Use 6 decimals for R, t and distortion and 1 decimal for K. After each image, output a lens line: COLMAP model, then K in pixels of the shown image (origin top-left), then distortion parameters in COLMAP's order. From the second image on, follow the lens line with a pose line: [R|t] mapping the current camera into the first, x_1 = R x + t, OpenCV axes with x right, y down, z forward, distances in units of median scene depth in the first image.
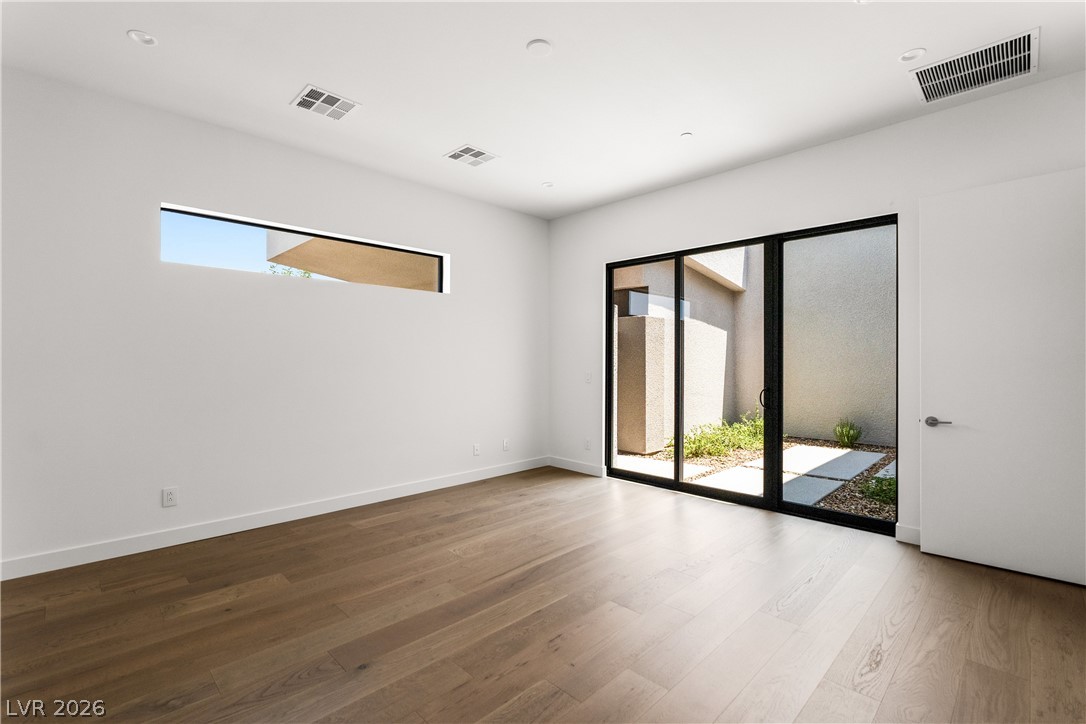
lens RADIAL K [[489.6, 0, 540.1], [0, 489.6, 361.0], [0, 0, 1]] dist [-0.001159, 0.000083]
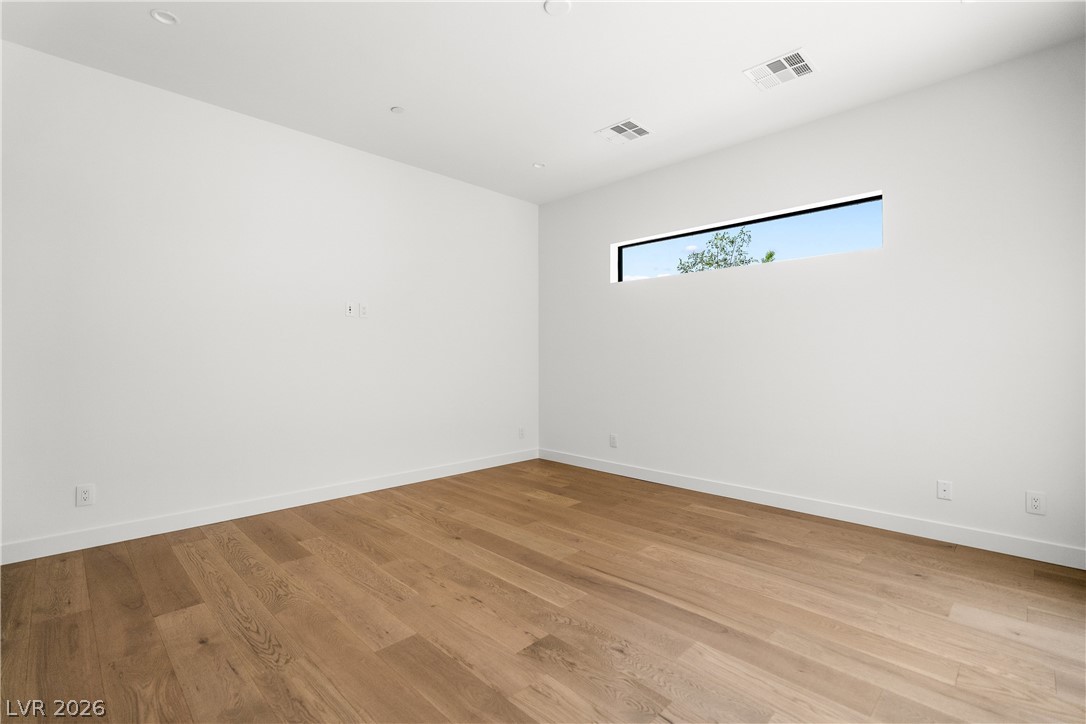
lens RADIAL K [[489.6, 0, 540.1], [0, 489.6, 361.0], [0, 0, 1]] dist [-0.001159, 0.000083]
pose [[-0.003008, -0.002336, -0.999993, 0.733262], [-0.001489, 0.999996, -0.002331, 0.035883], [0.999994, 0.001482, -0.003011, 0.767643]]
